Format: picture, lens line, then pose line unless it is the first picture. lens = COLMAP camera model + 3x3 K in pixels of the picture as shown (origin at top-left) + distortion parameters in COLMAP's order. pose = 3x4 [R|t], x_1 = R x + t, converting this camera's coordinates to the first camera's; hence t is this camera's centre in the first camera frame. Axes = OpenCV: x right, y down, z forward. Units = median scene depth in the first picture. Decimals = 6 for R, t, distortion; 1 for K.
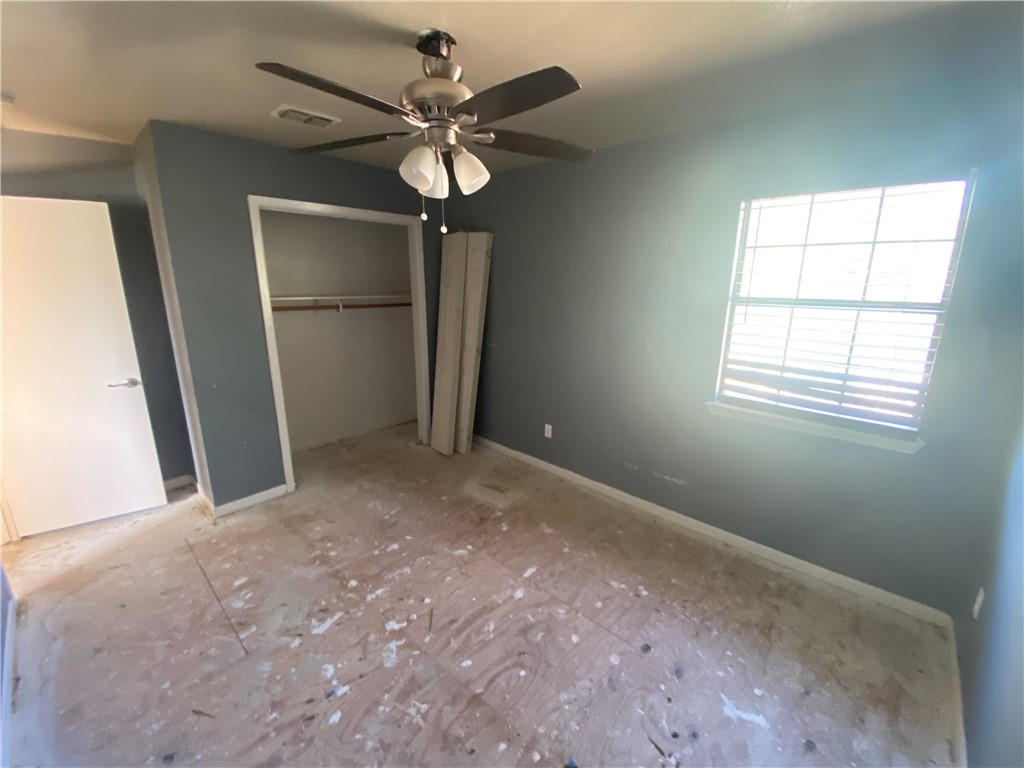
lens RADIAL K [[419.9, 0, 508.4], [0, 419.9, 376.0], [0, 0, 1]] dist [0.007313, -0.009094]
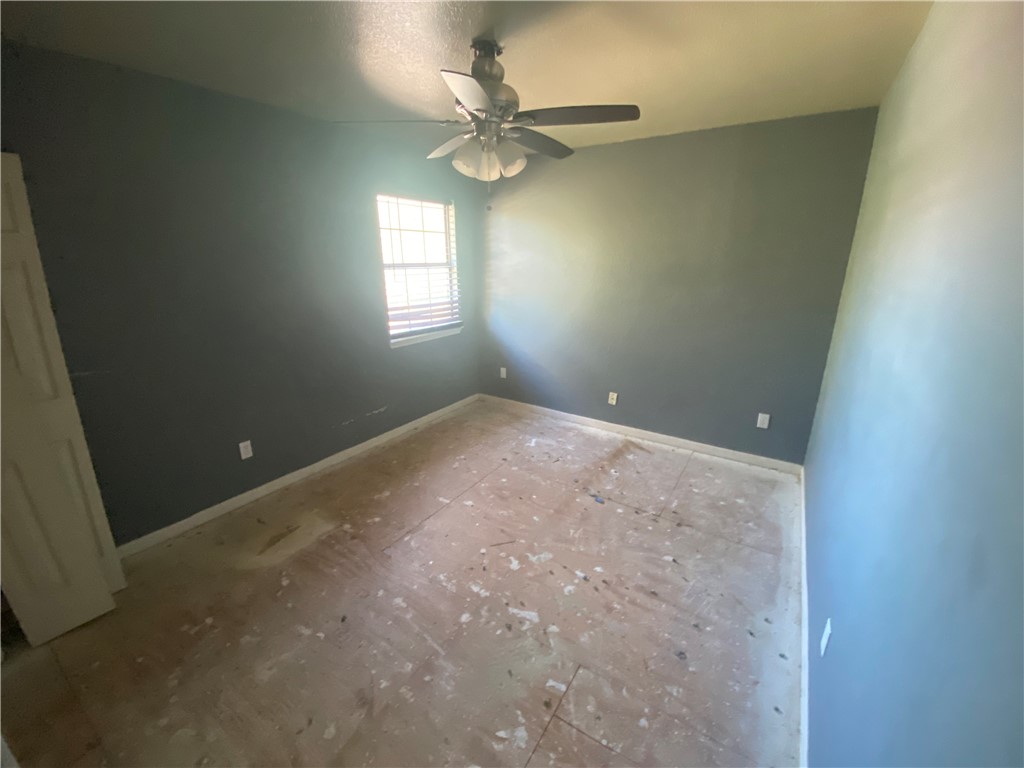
lens RADIAL K [[419.9, 0, 503.3], [0, 419.9, 386.5], [0, 0, 1]] dist [0.007313, -0.009094]
pose [[-0.162221, -0.298333, 0.940575, -1.205003], [0.230498, 0.915374, 0.330093, -0.222318], [-0.959456, 0.270349, -0.079727, 1.010583]]
